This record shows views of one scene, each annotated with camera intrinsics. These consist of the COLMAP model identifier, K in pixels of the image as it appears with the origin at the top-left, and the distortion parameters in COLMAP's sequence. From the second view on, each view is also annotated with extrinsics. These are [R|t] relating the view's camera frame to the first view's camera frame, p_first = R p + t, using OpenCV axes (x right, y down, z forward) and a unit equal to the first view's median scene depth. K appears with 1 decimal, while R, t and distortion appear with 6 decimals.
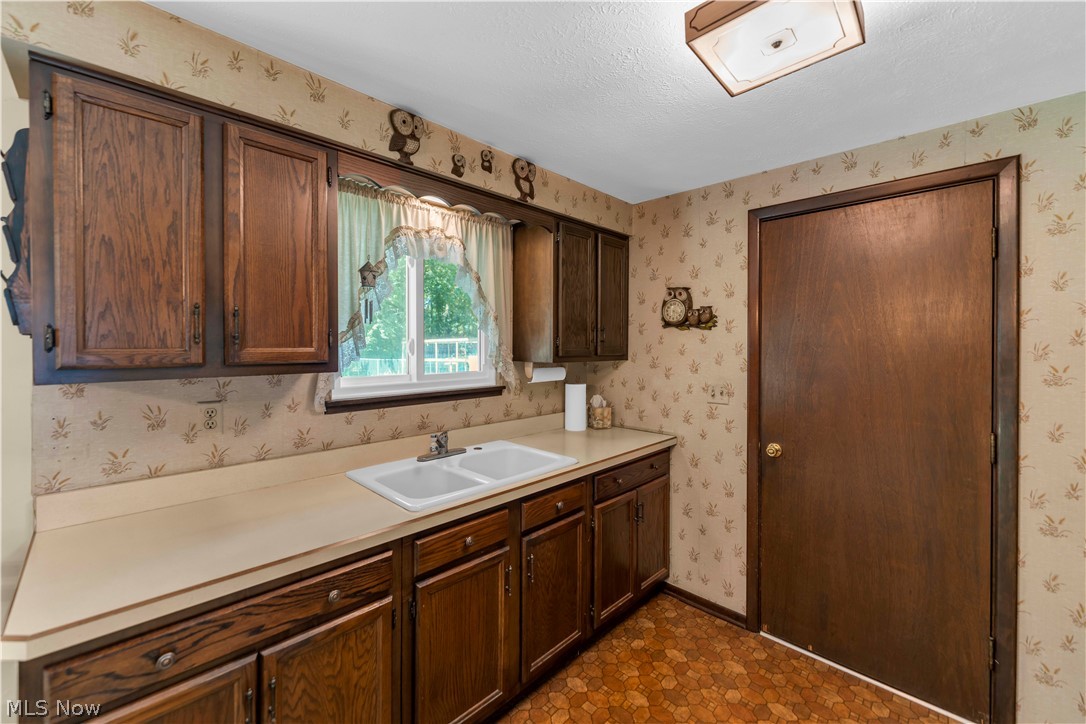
lens RADIAL K [[428.3, 0, 546.7], [0, 428.3, 361.3], [0, 0, 1]] dist [0.000764, -0.000119]
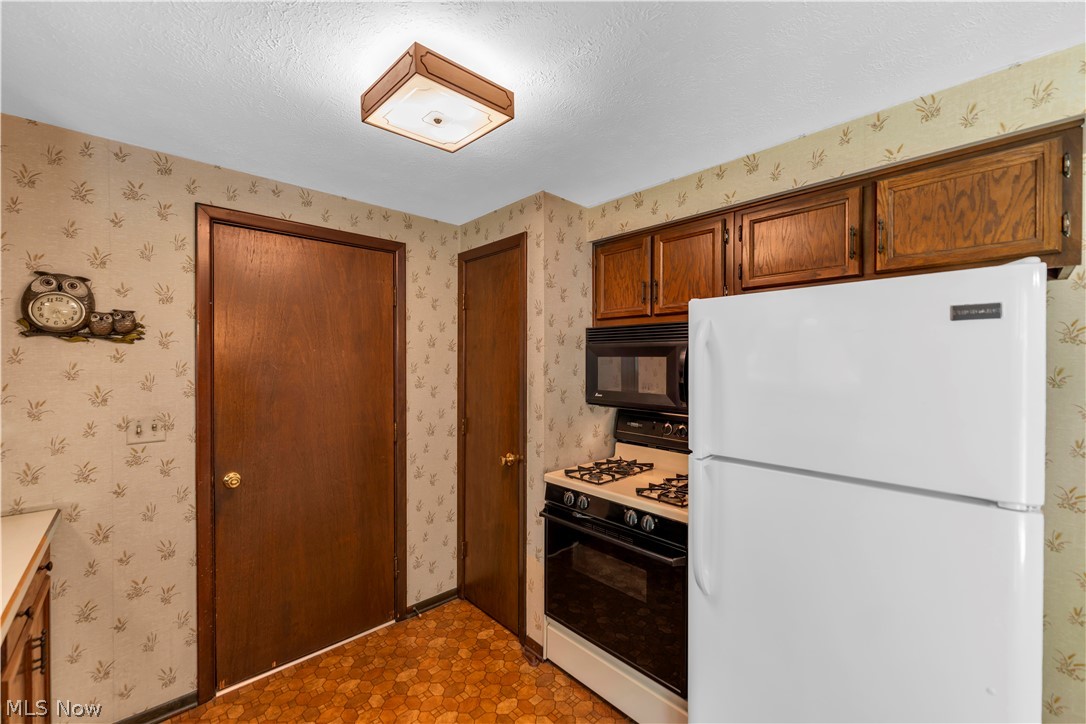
lens RADIAL K [[459.7, 0, 491.8], [0, 459.7, 379.5], [0, 0, 1]] dist [0.000216, -0.000262]
pose [[0.096304, -0.036365, 0.994687, -0.355855], [0.040070, 0.998664, 0.032630, -0.013945], [-0.994545, 0.036714, 0.097632, 0.333285]]
